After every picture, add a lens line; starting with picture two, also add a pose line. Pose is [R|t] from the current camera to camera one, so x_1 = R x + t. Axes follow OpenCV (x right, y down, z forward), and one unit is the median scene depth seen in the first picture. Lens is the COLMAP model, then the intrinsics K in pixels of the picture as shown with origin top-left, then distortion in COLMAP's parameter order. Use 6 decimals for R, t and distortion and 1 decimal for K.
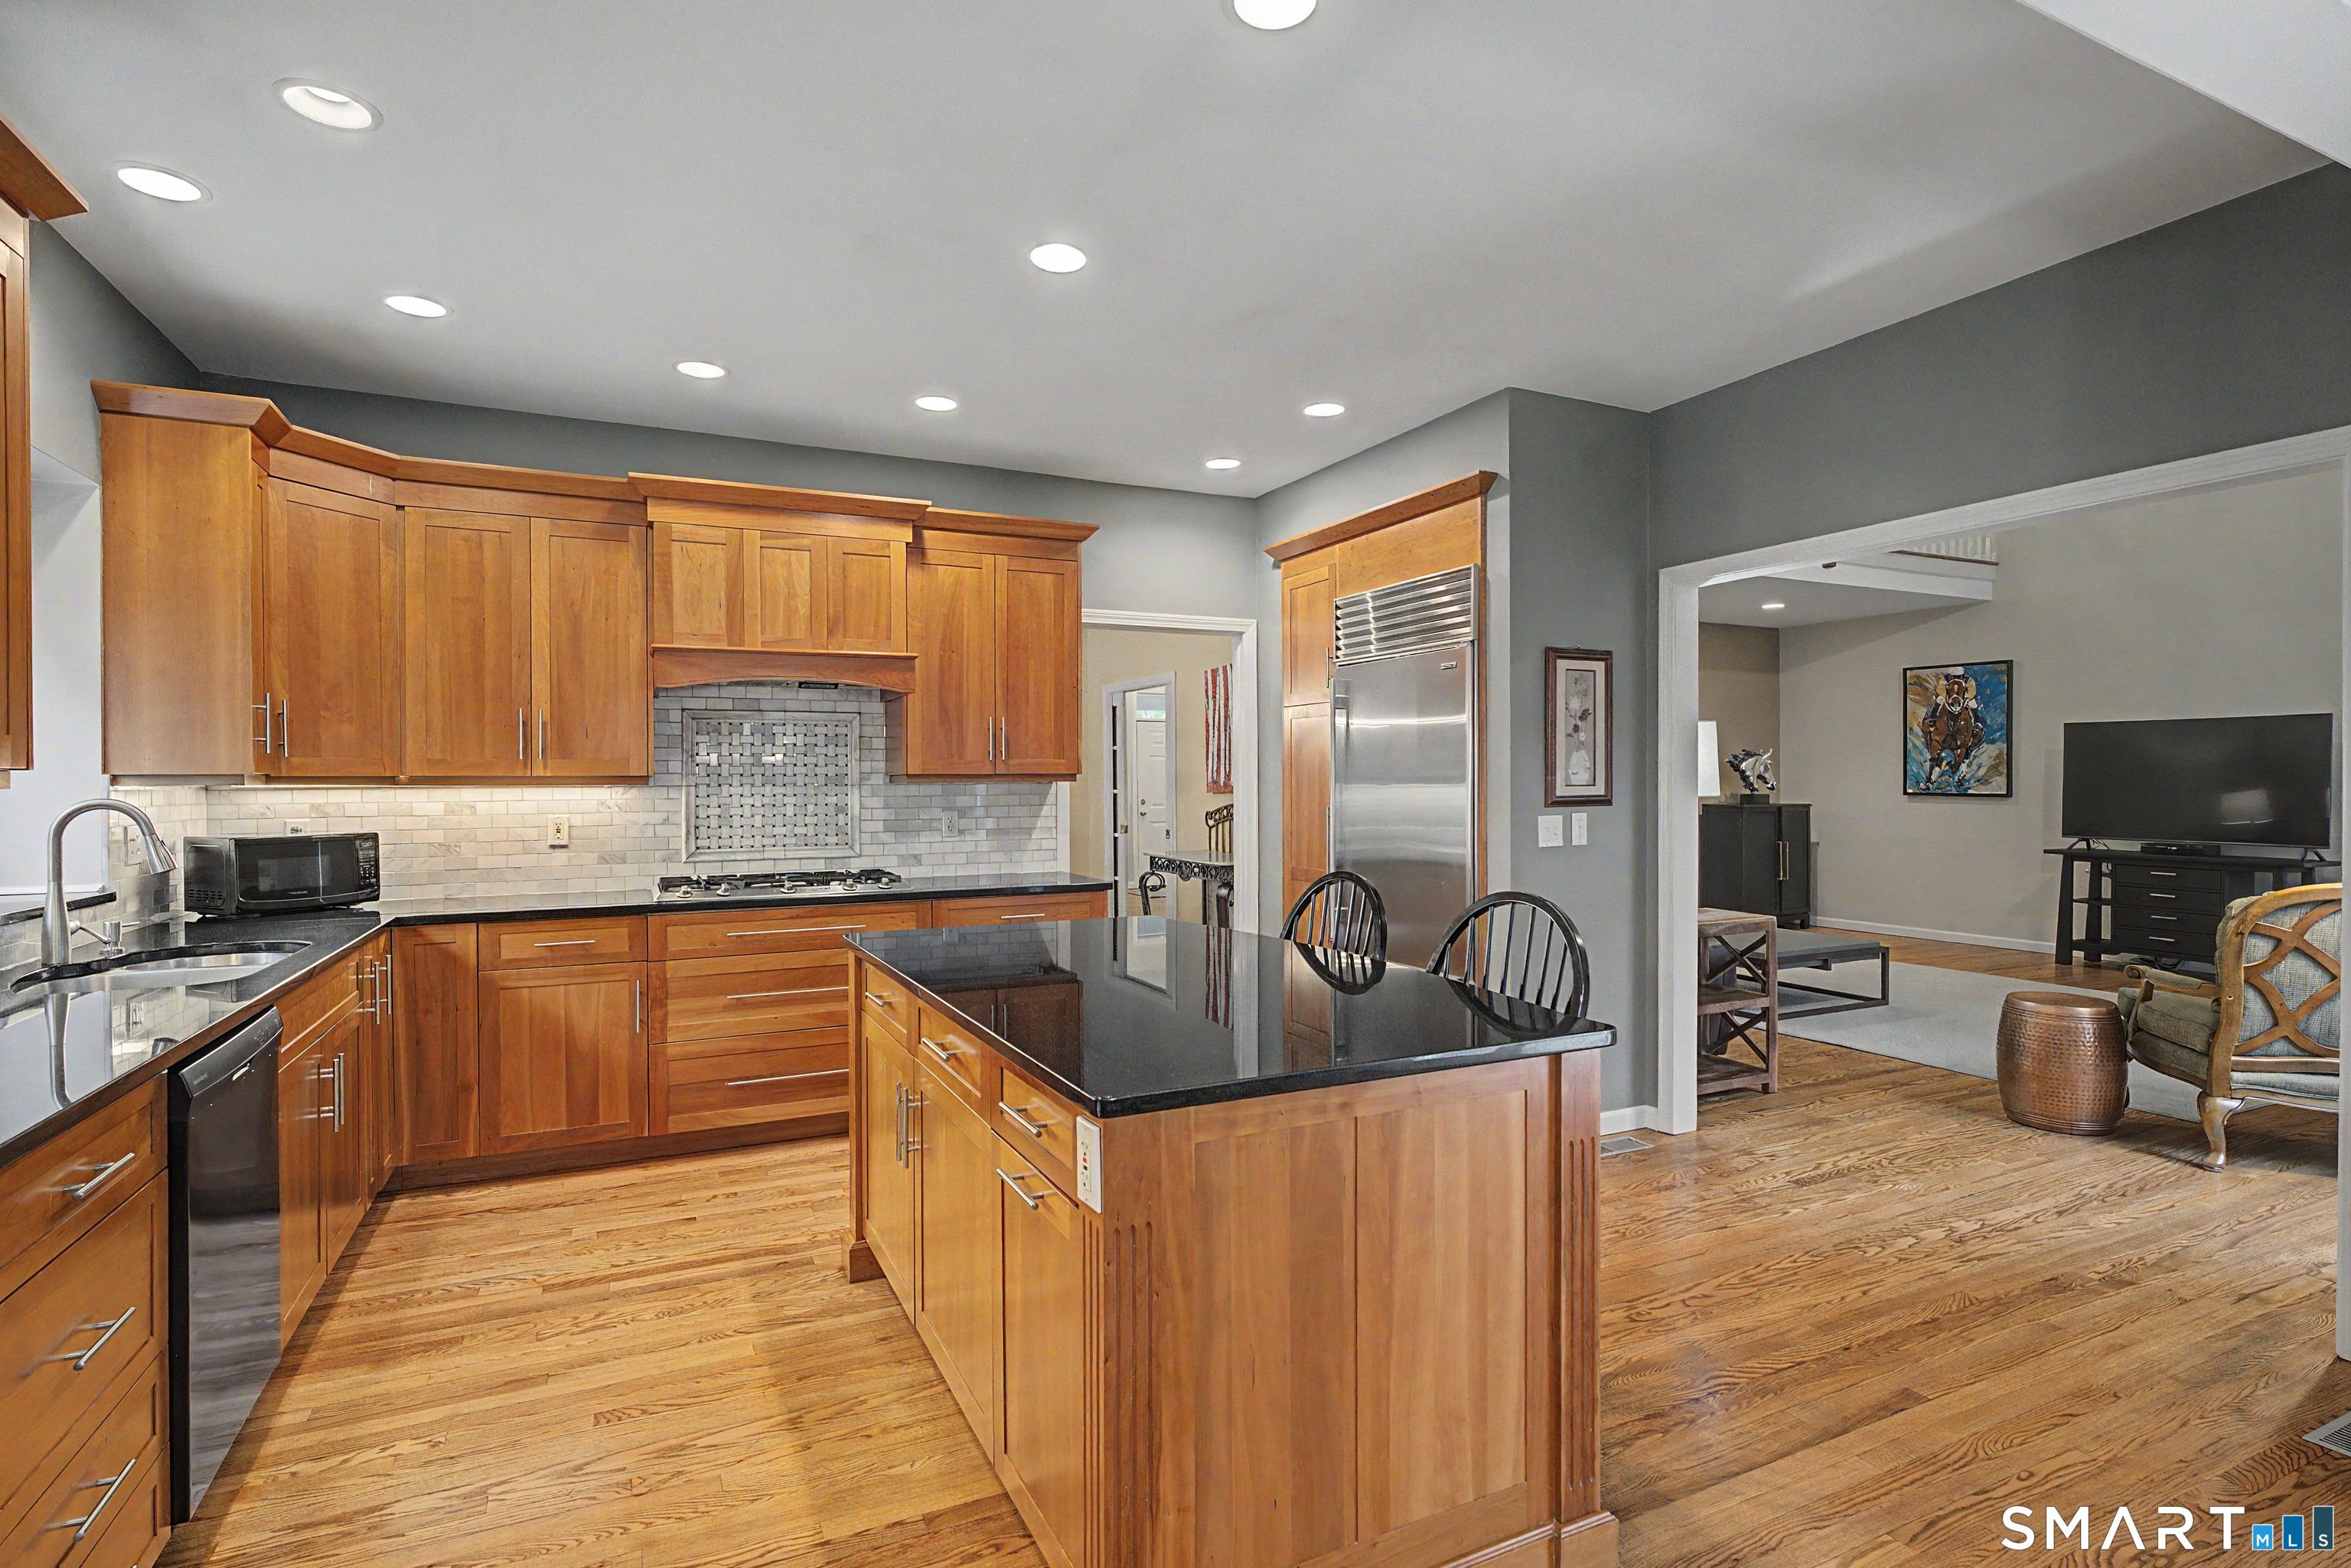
lens RADIAL K [[1138.2, 0, 1156.9], [0, 1138.2, 789.0], [0, 0, 1]] dist [0.001238, 0.001951]
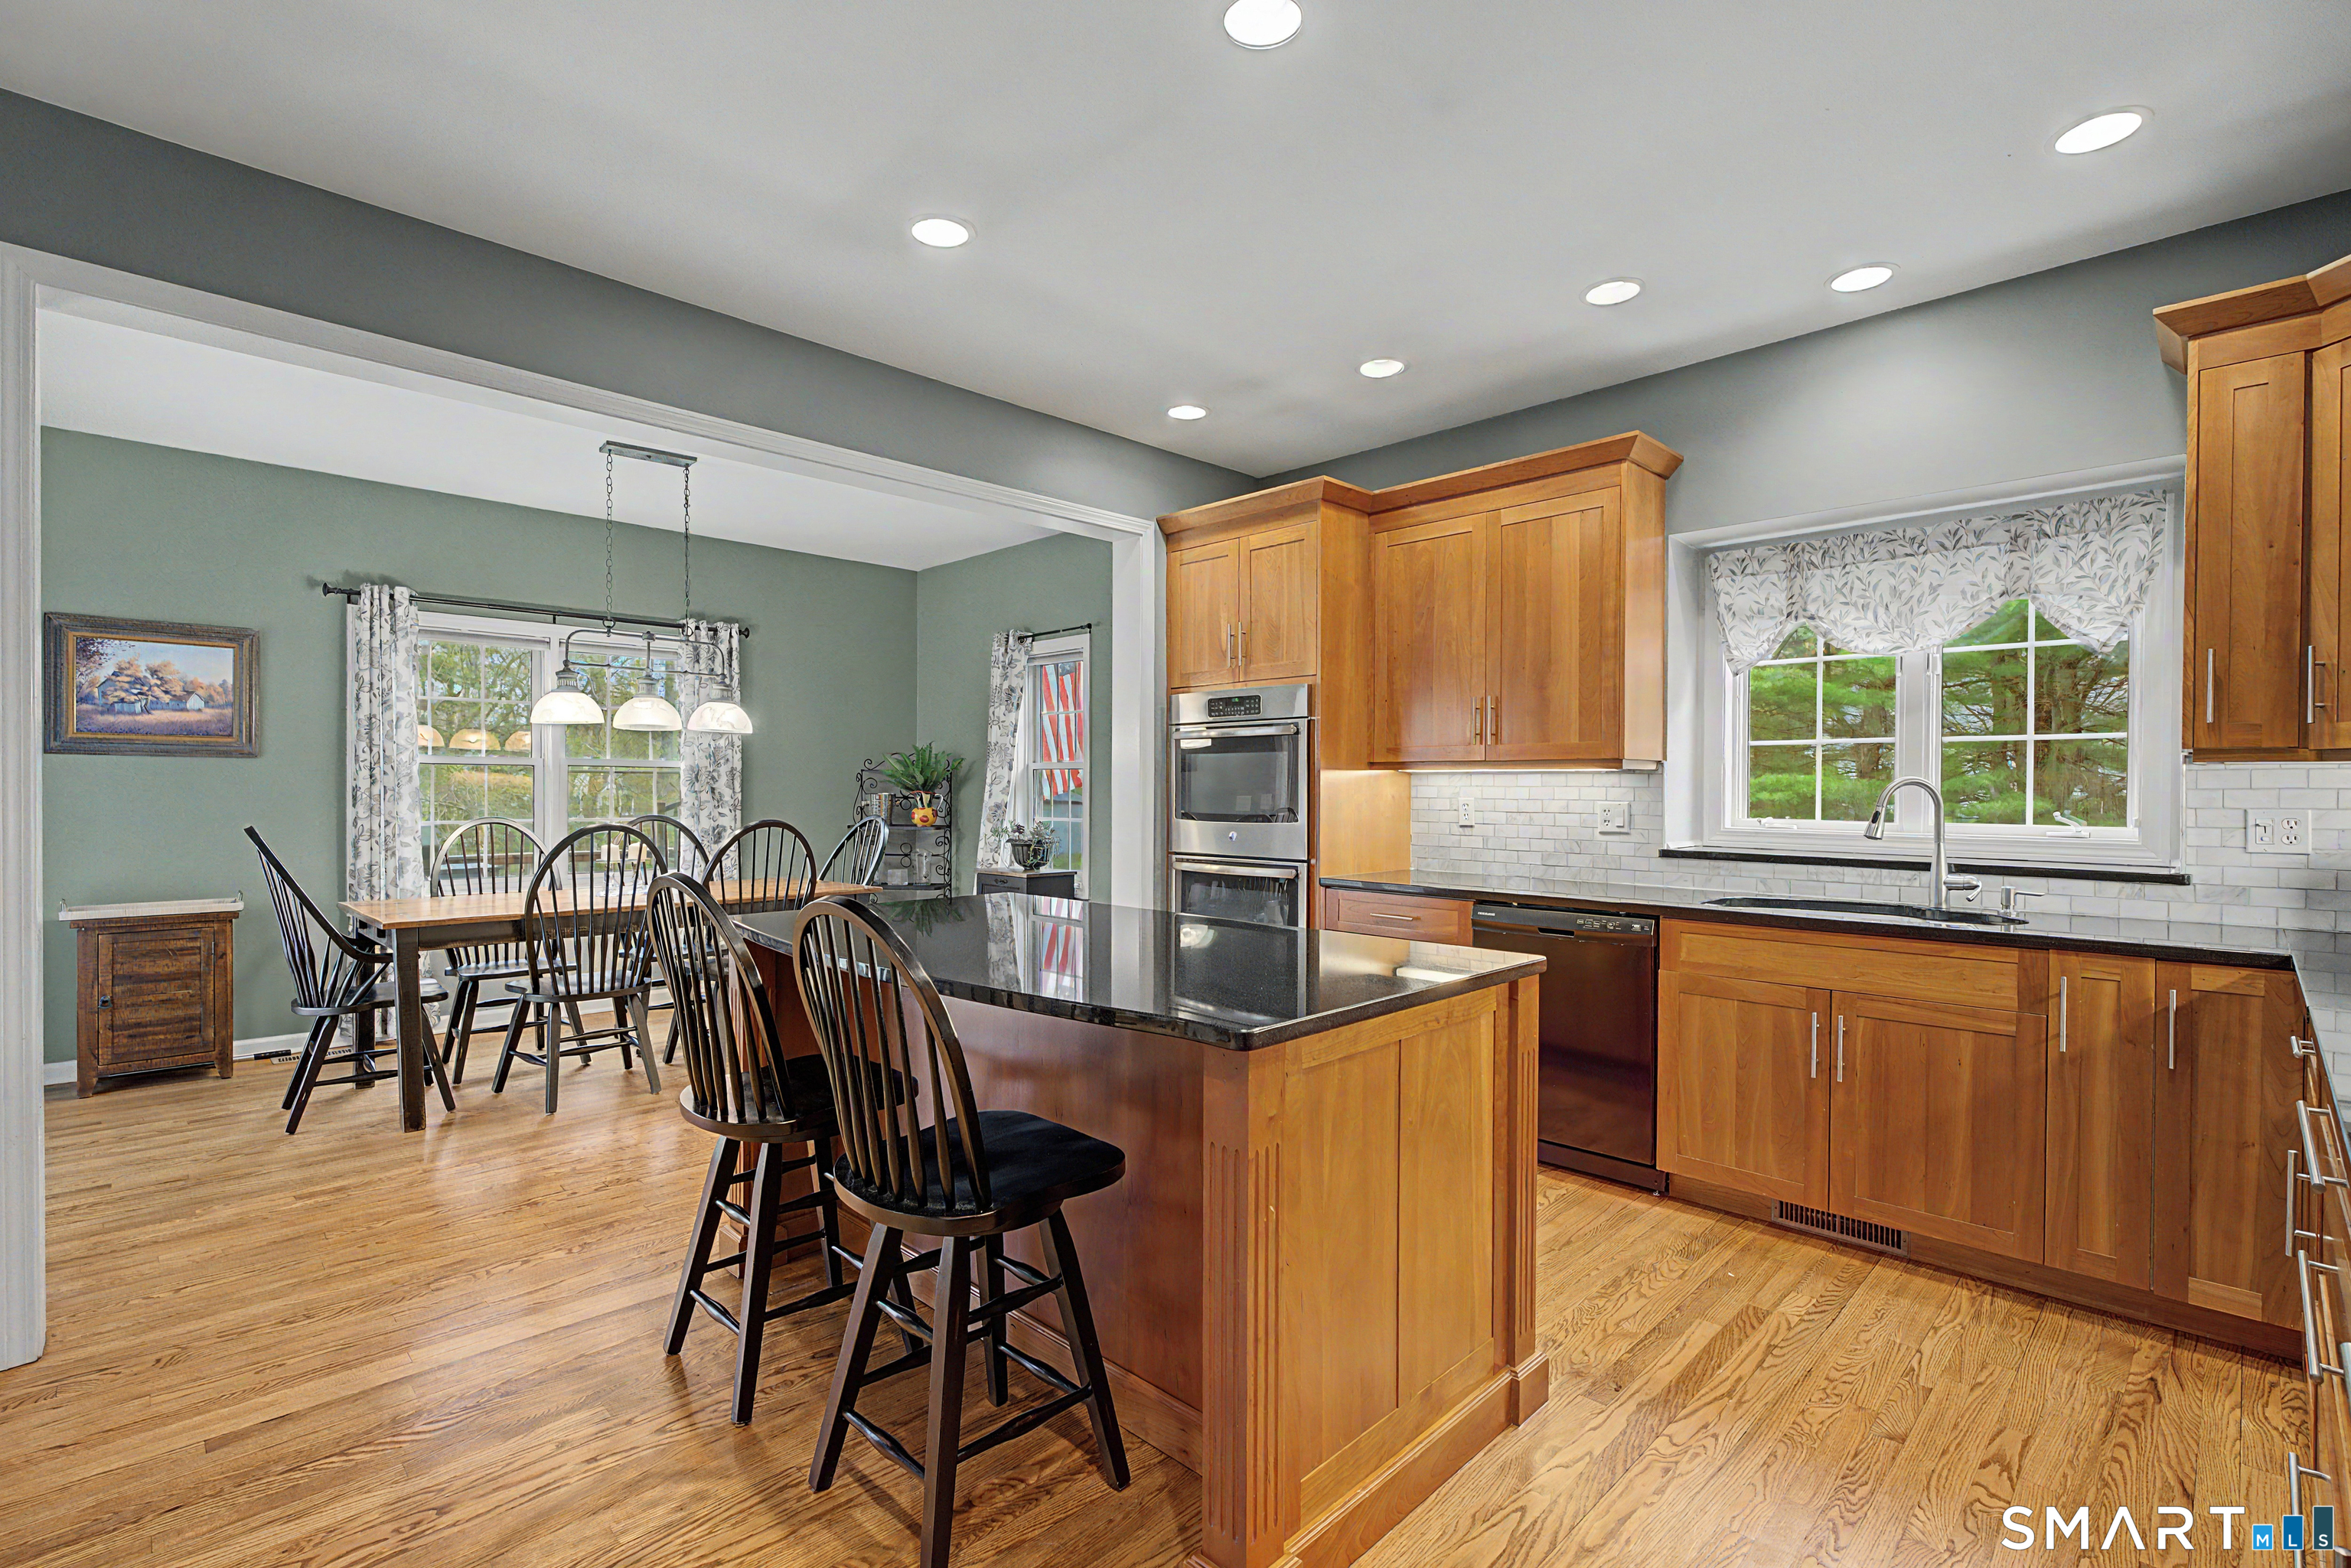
lens RADIAL K [[1053.0, 0, 1181.4], [0, 1053.0, 799.3], [0, 0, 1]] dist [-0.006735, 0.001930]
pose [[-0.936575, 0.004980, -0.350433, 0.157200], [-0.002763, 0.999763, 0.021593, 0.008370], [0.350457, 0.021191, -0.936339, 1.311830]]
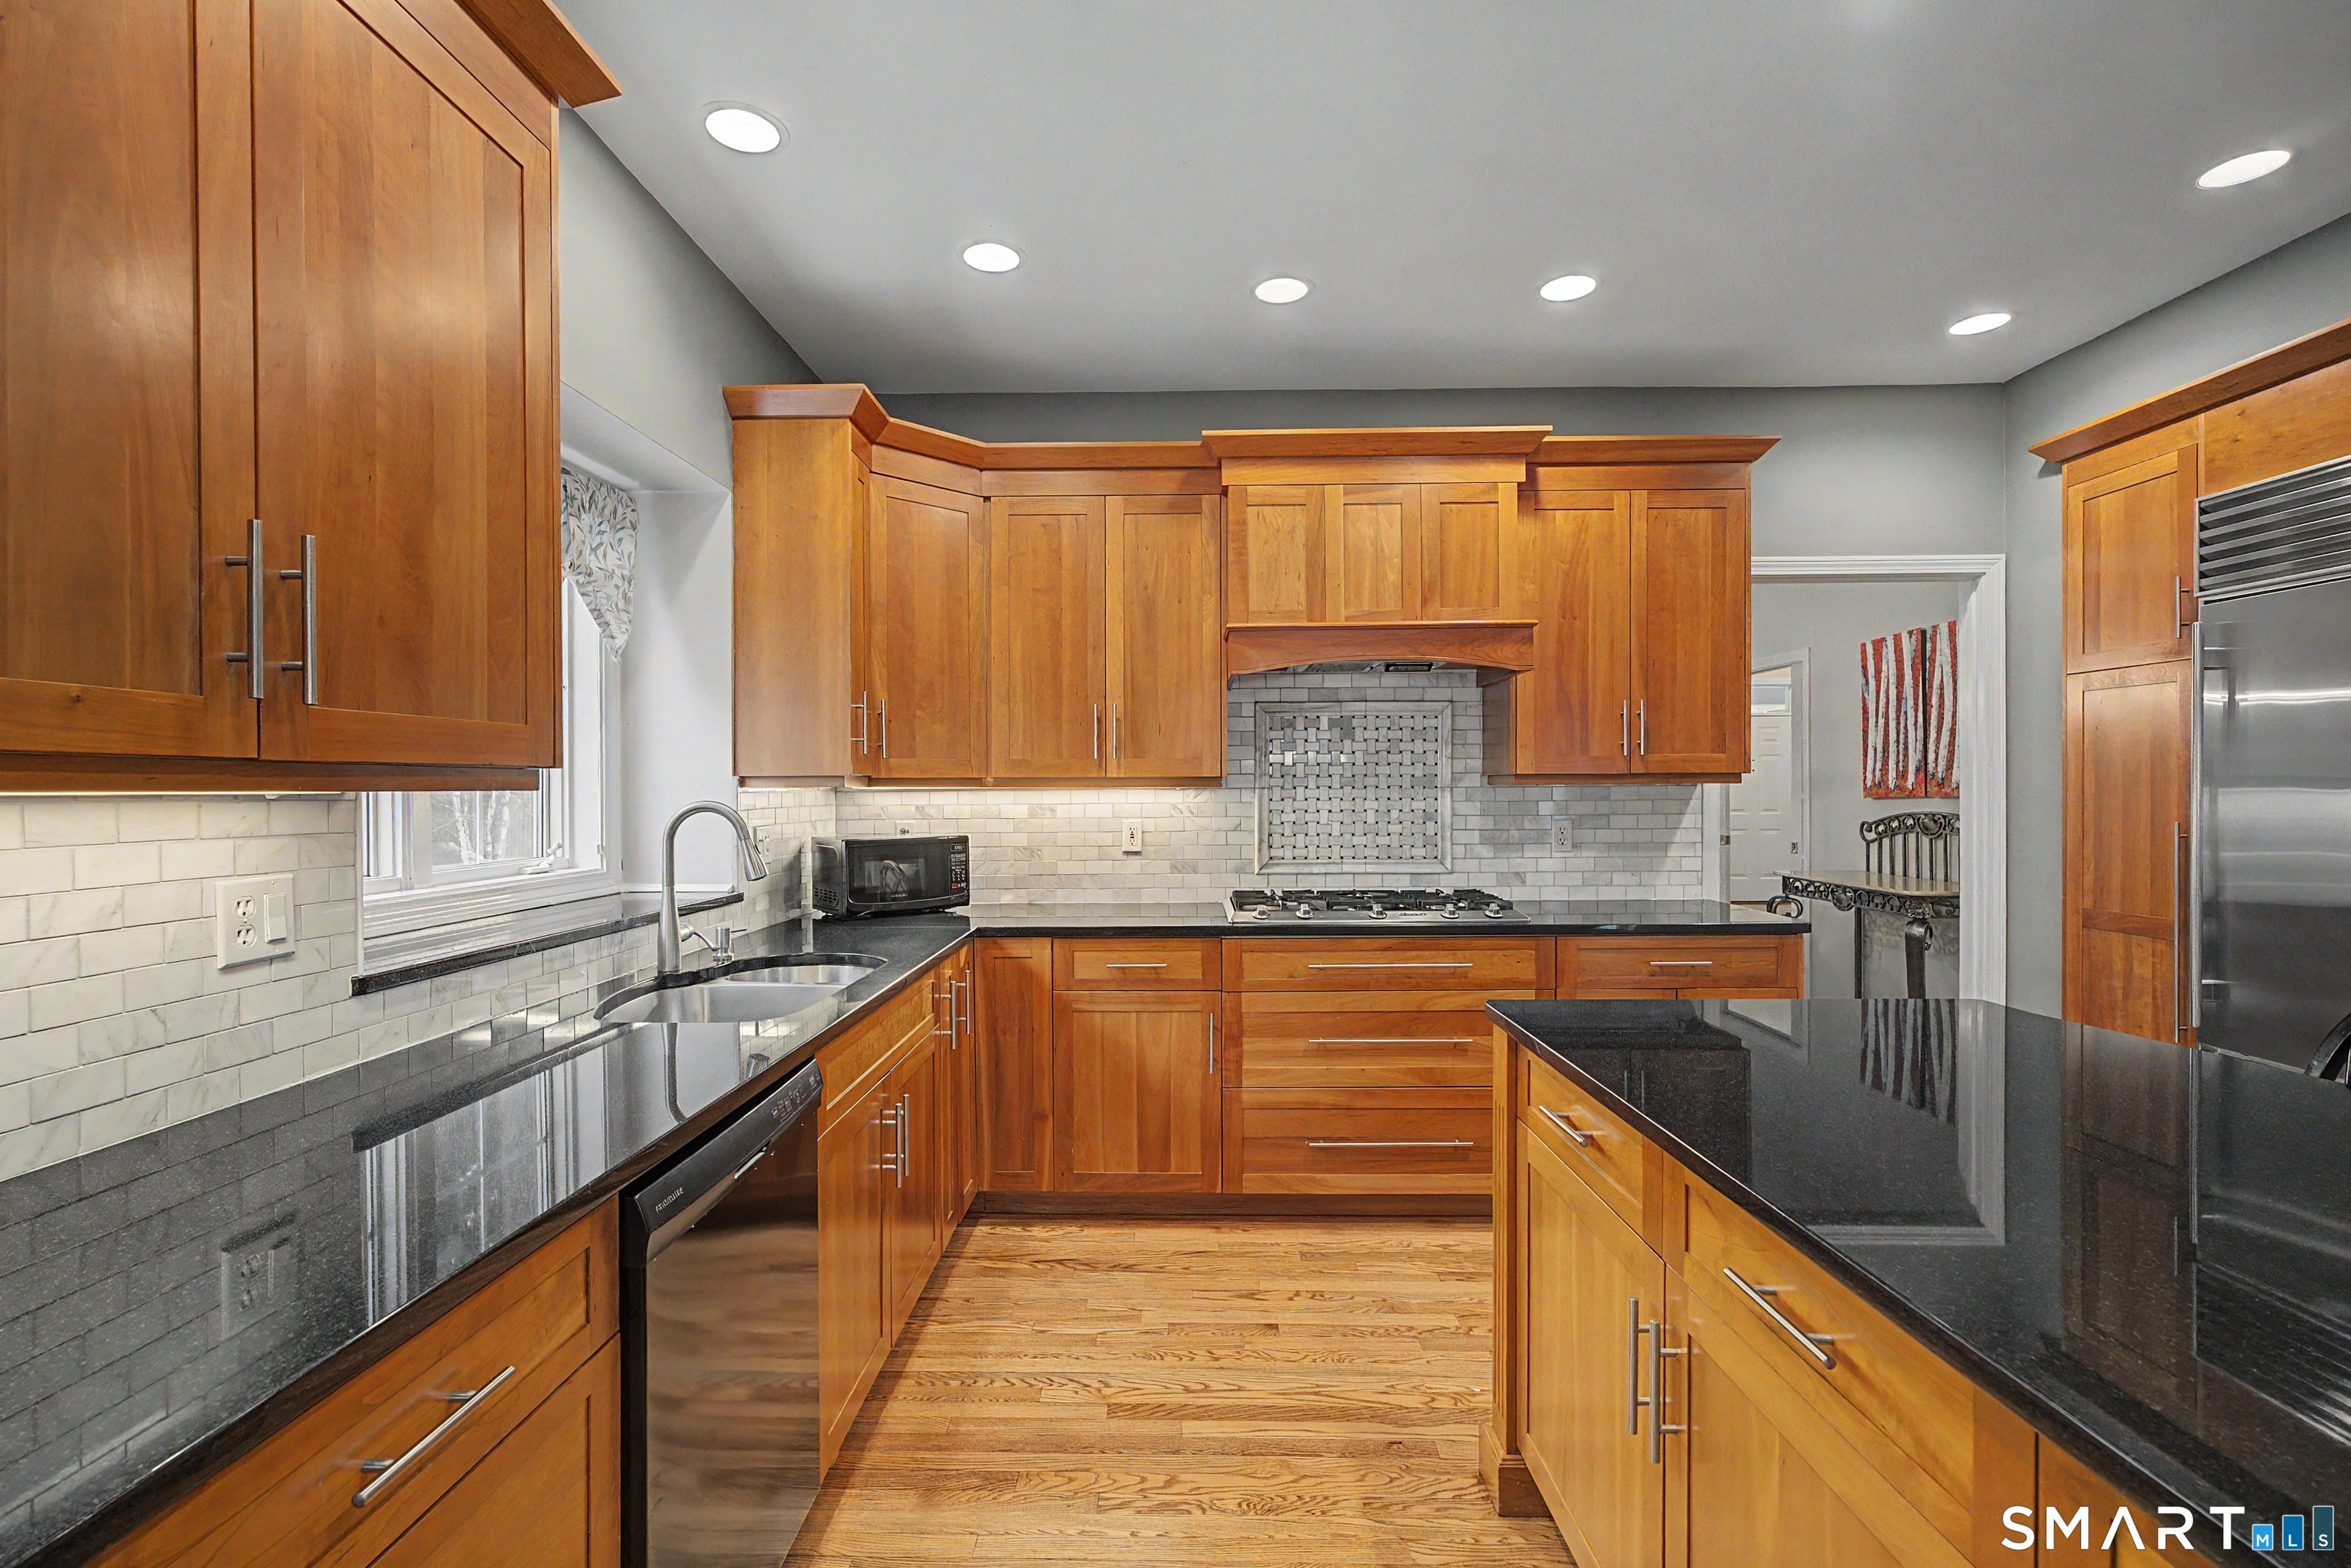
lens RADIAL K [[1053.0, 0, 1173.1], [0, 1053.0, 789.6], [0, 0, 1]] dist [-0.006735, 0.001930]
pose [[0.898576, 0.001741, -0.438814, -0.138395], [-0.002418, 0.999997, -0.000984, -0.000793], [0.438810, 0.001945, 0.898578, 0.283250]]
